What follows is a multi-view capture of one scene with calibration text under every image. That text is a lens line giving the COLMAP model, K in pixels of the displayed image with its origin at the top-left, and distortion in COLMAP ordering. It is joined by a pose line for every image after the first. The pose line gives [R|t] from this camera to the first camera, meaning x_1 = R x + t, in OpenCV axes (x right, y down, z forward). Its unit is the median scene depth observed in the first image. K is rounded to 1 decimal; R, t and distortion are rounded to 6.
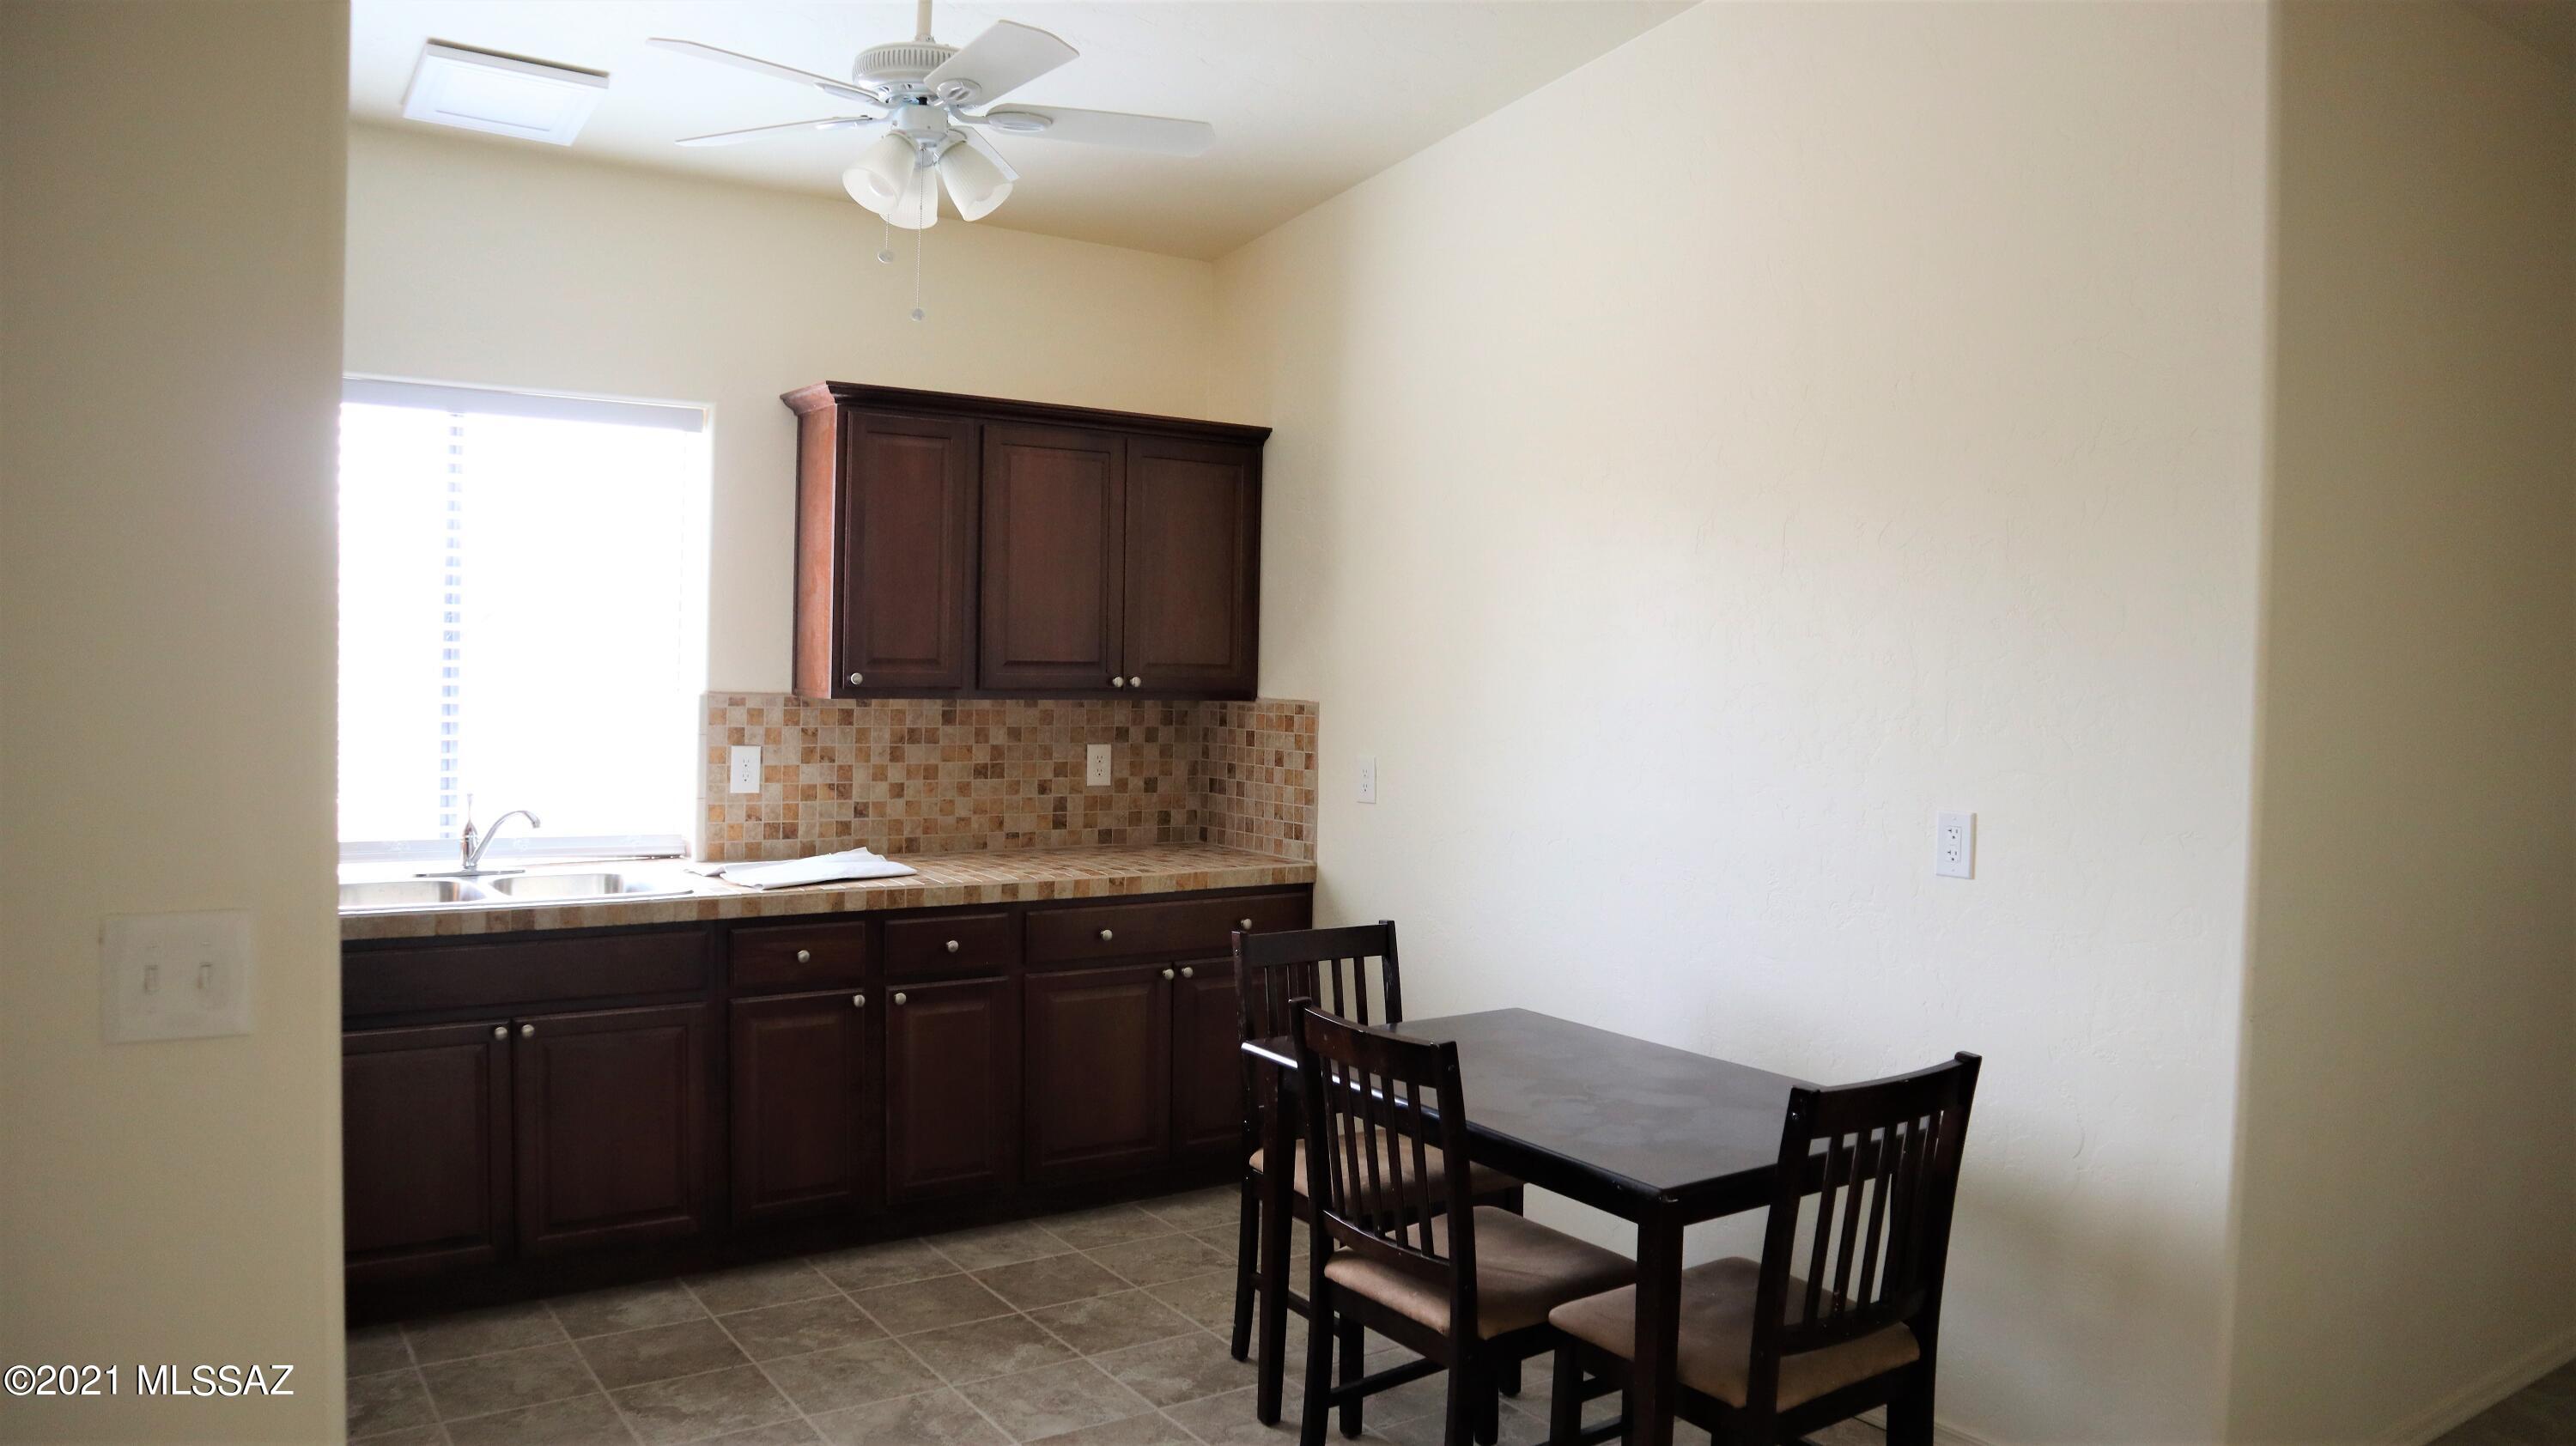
lens RADIAL K [[1803.0, 0, 1292.2], [0, 1803.0, 733.9], [0, 0, 1]] dist [-0.104954, 0.045704]
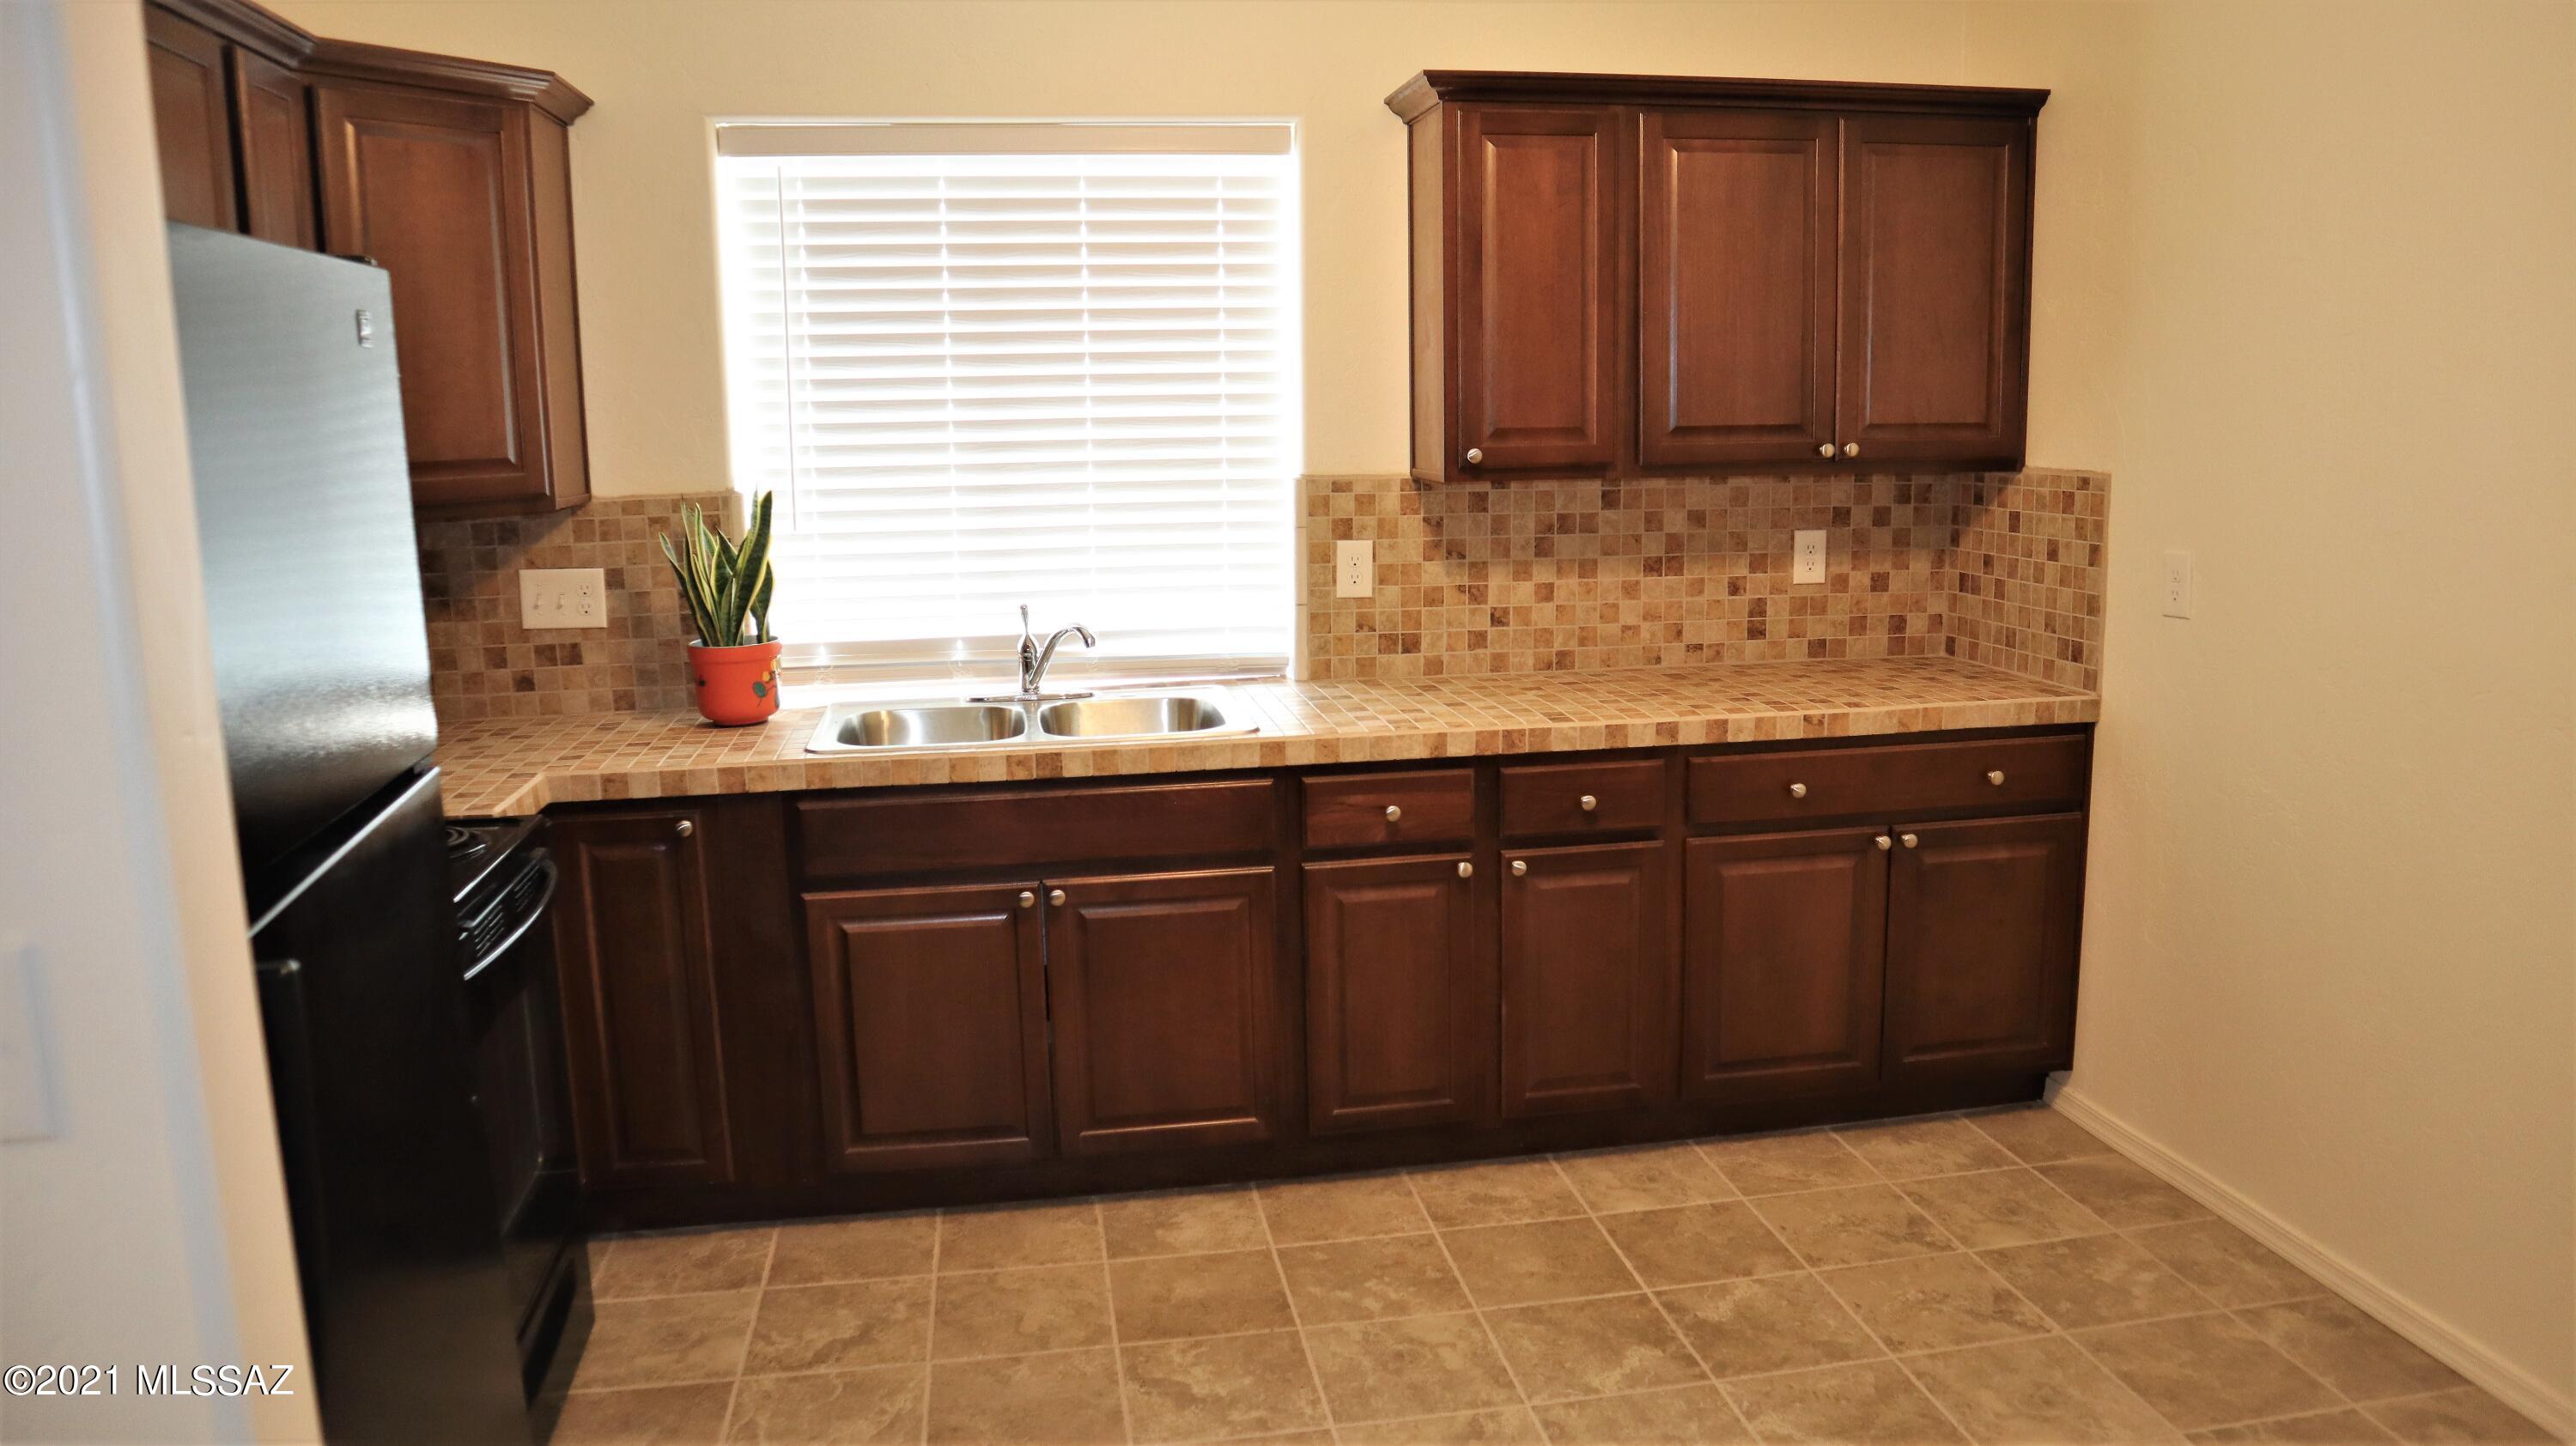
lens RADIAL K [[1803.0, 0, 1297.6], [0, 1803.0, 721.5], [0, 0, 1]] dist [-0.104954, 0.045704]
pose [[0.907062, 0.035057, -0.419535, 0.020997], [0.020068, 0.991794, 0.126264, -0.016350], [0.420519, -0.122949, 0.898915, 0.241399]]
